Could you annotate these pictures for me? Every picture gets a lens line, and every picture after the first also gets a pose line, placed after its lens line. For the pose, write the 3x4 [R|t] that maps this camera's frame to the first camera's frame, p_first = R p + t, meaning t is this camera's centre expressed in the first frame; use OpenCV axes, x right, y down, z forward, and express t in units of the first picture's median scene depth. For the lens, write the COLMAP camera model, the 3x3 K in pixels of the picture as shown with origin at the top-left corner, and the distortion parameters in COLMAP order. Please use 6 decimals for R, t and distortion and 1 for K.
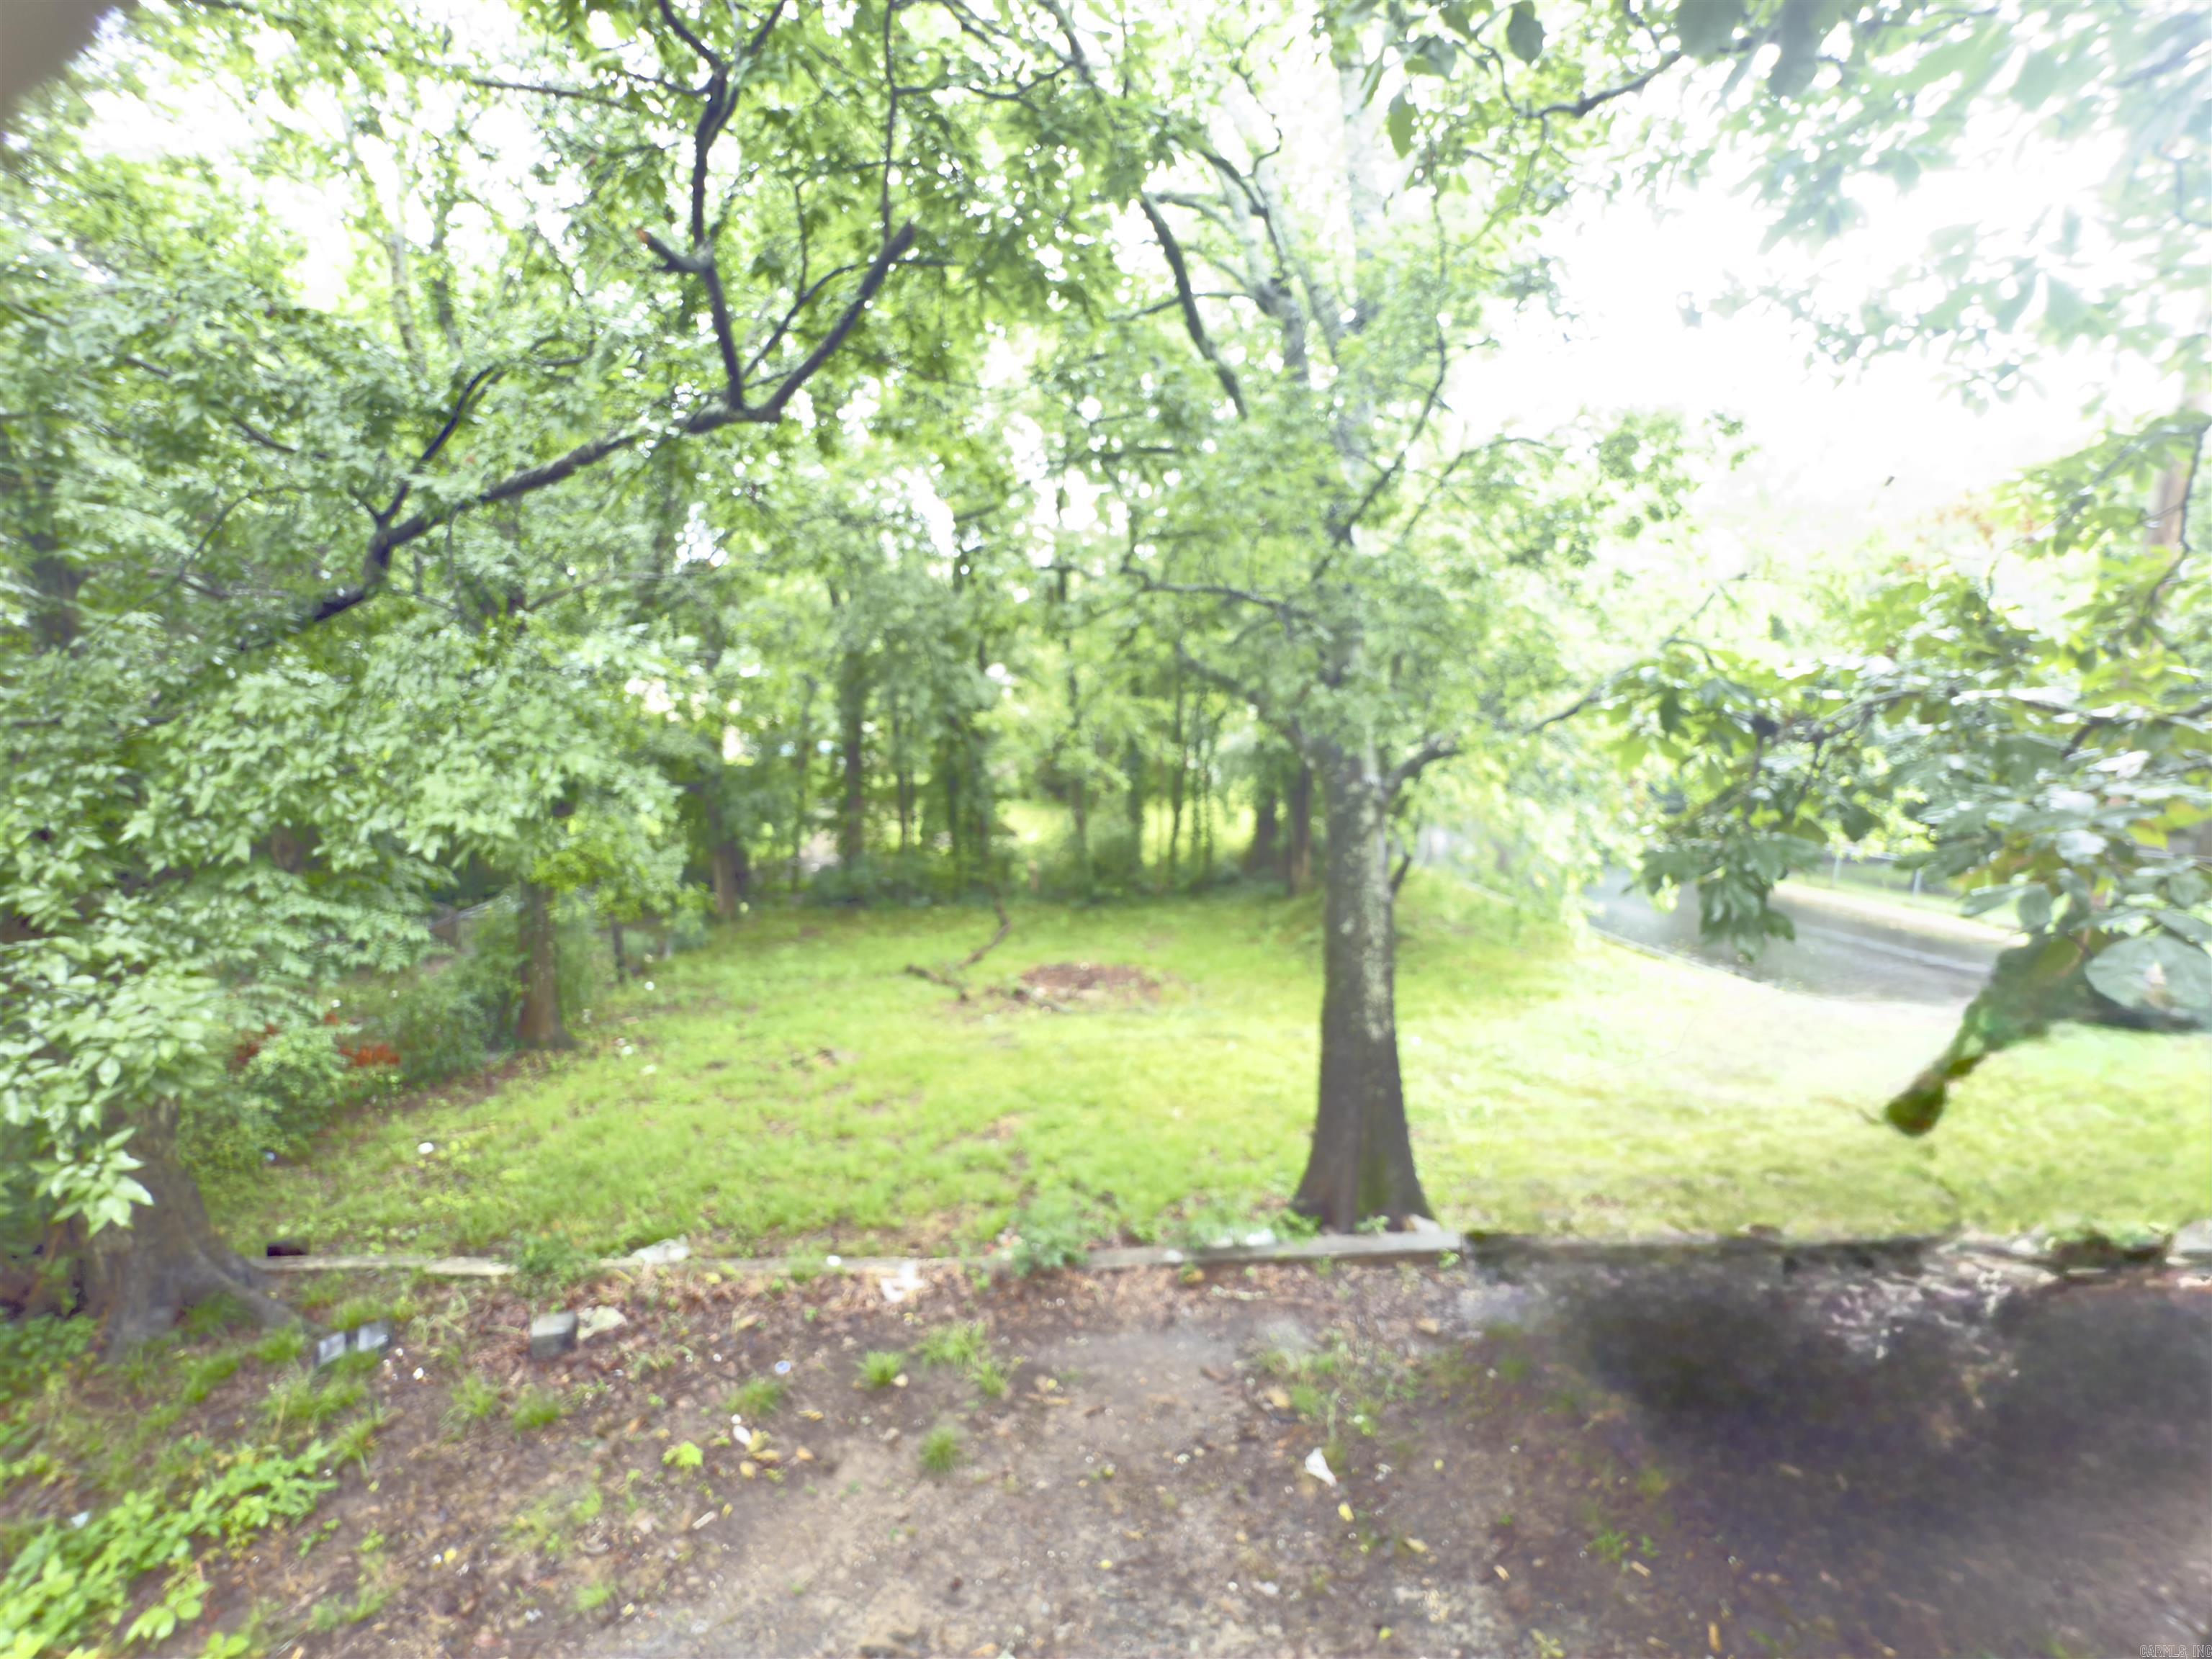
lens RADIAL K [[881.5, 0, 1103.0], [0, 881.5, 826.2], [0, 0, 1]] dist [0.001277, -0.000459]
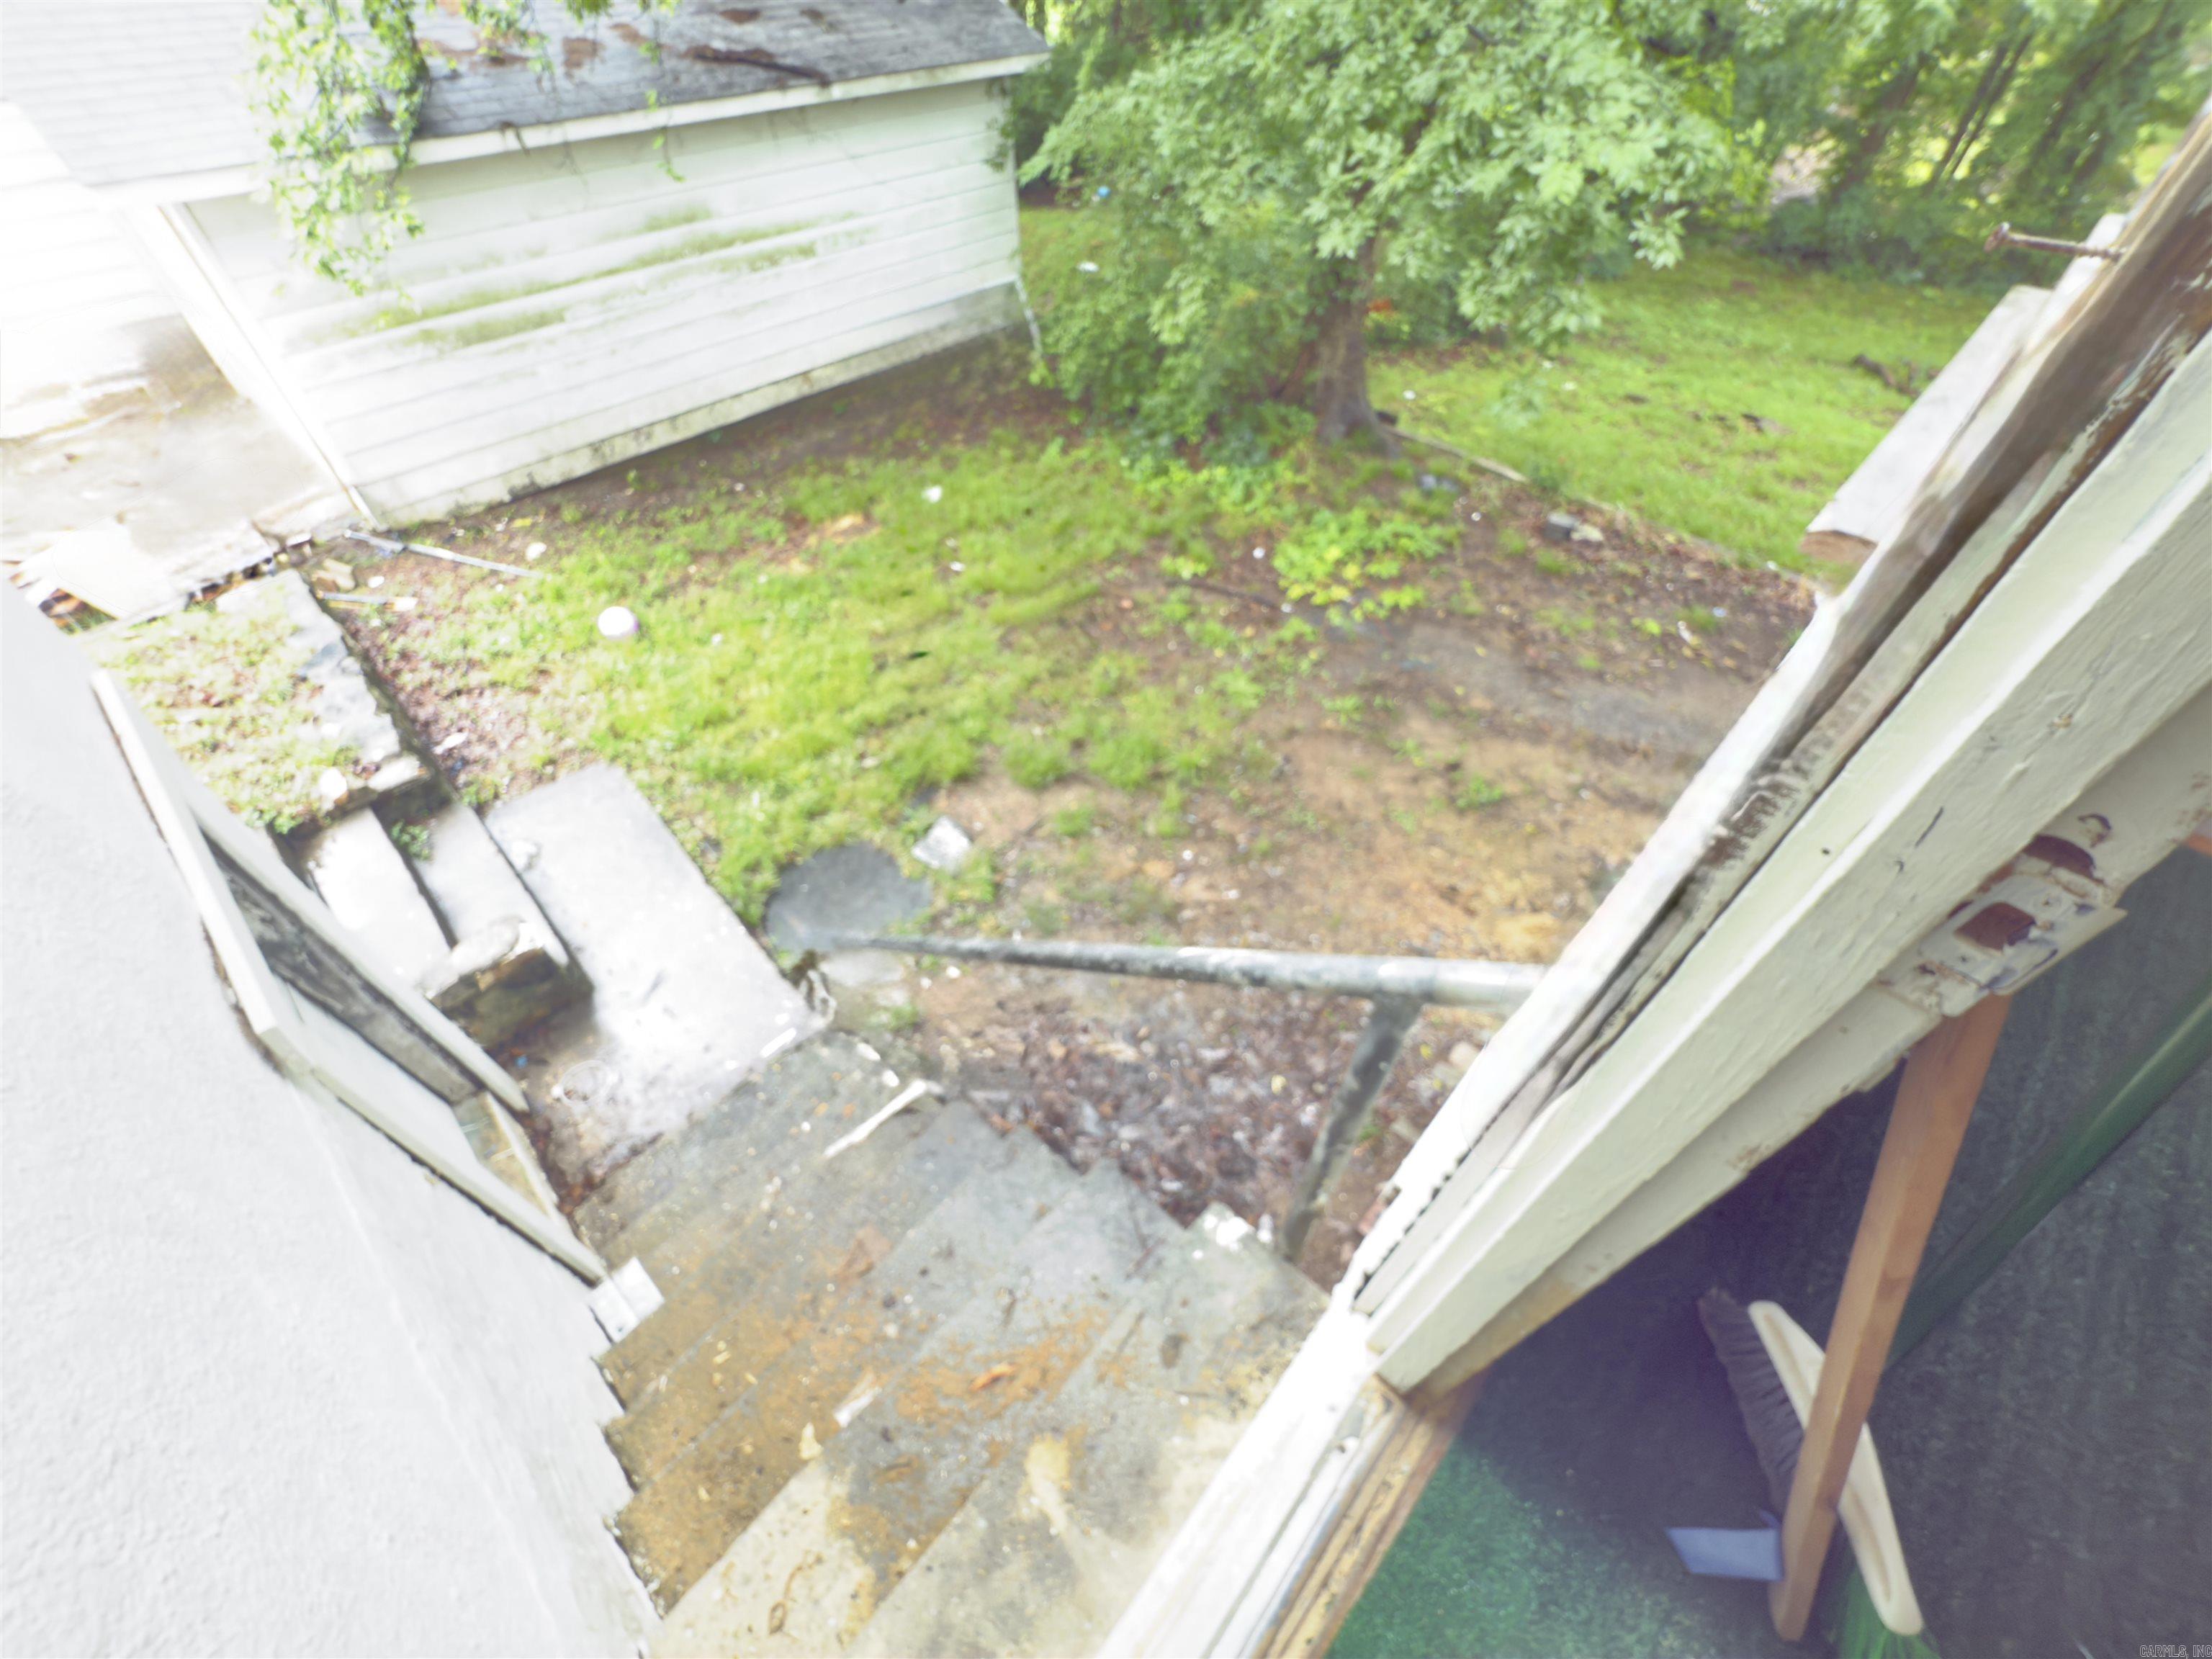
lens RADIAL K [[881.5, 0, 1103.0], [0, 881.5, 826.2], [0, 0, 1]] dist [0.001277, -0.000459]
pose [[0.668690, 0.532157, -0.519290, -0.117524], [-0.097900, 0.755335, 0.647985, 0.090615], [0.737068, -0.382463, 0.557183, -0.471160]]
